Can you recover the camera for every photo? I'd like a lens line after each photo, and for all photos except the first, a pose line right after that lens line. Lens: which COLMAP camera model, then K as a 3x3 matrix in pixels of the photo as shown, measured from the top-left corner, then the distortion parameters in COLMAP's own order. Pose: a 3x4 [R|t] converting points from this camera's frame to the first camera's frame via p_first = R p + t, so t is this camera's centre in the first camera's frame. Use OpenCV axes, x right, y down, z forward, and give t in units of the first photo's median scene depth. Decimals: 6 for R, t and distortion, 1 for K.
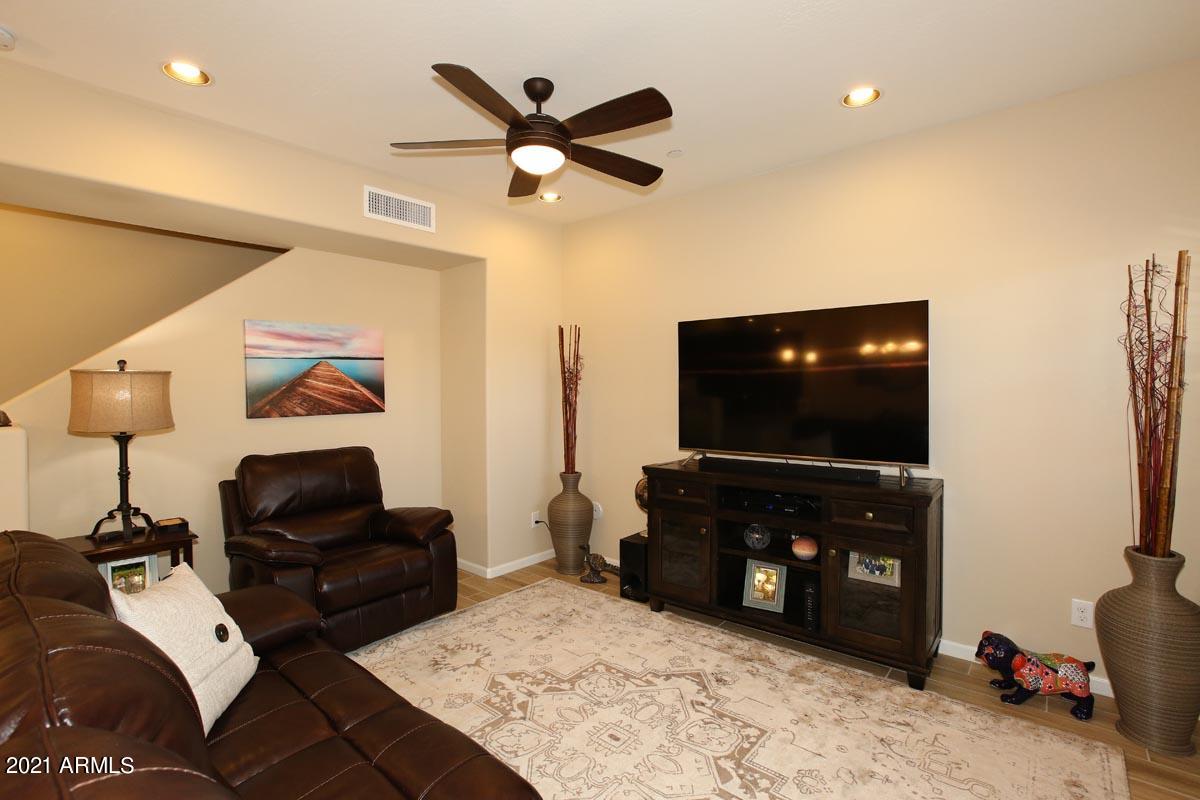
lens RADIAL K [[557.1, 0, 597.3], [0, 557.1, 392.6], [0, 0, 1]] dist [-0.053158, 0.019560]
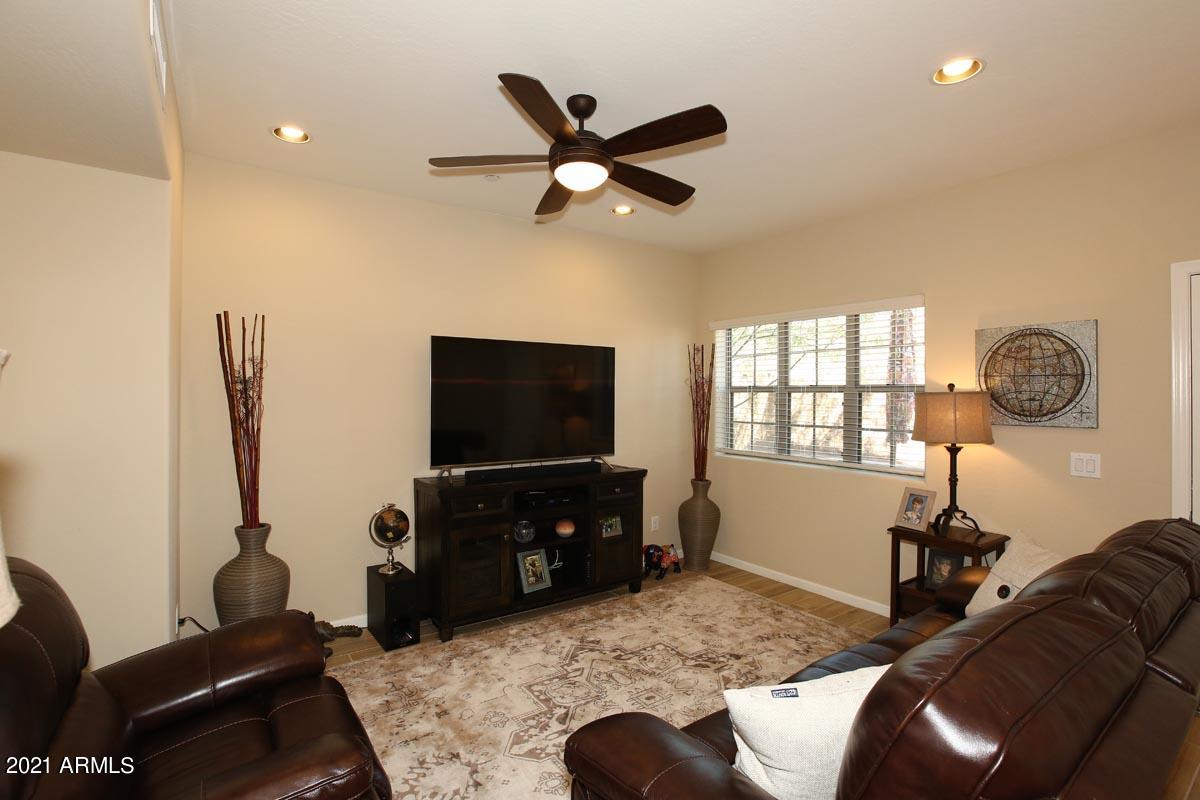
lens RADIAL K [[557.1, 0, 597.3], [0, 557.1, 392.6], [0, 0, 1]] dist [-0.053158, 0.019560]
pose [[0.241410, 0.016228, 0.970287, -0.961604], [0.003773, 0.999837, -0.017661, -0.013594], [-0.970416, 0.007925, 0.241310, 0.669495]]
